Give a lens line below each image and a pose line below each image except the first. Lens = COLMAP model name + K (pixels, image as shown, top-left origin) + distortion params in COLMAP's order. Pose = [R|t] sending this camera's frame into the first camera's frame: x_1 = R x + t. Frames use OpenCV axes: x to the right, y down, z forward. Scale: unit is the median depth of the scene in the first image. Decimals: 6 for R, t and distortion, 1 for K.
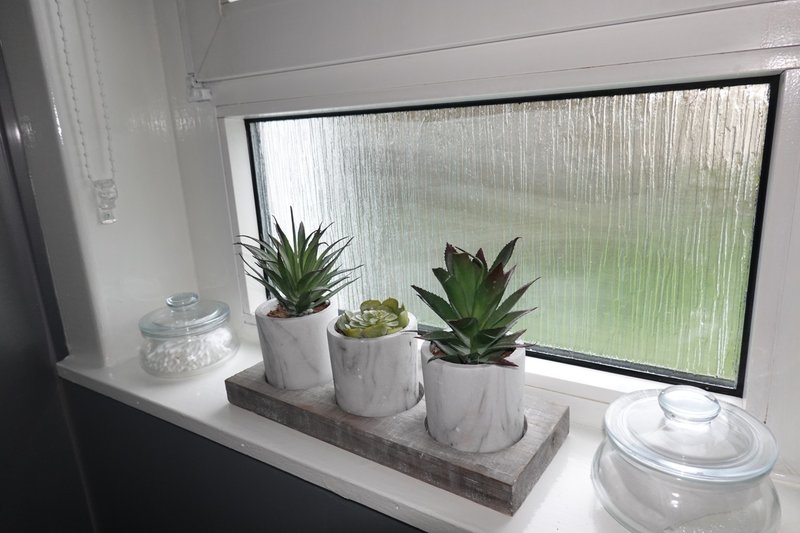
lens RADIAL K [[536.3, 0, 400.0], [0, 536.3, 266.5], [0, 0, 1]] dist [0.003293, 0.003404]
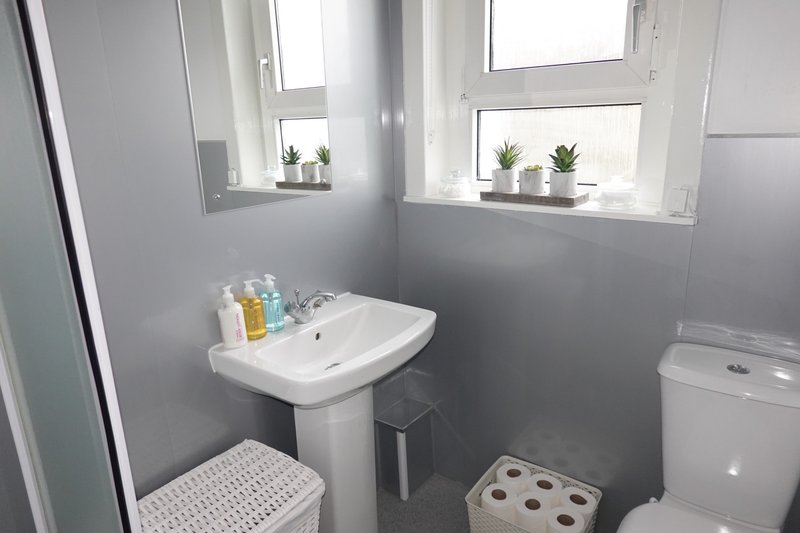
lens RADIAL K [[536.3, 0, 400.0], [0, 536.3, 266.5], [0, 0, 1]] dist [0.003293, 0.003404]
pose [[0.997299, 0.042151, -0.060153, -0.721474], [-0.041547, 0.999073, 0.011254, 0.779009], [0.060571, -0.008724, 0.998126, -2.712003]]
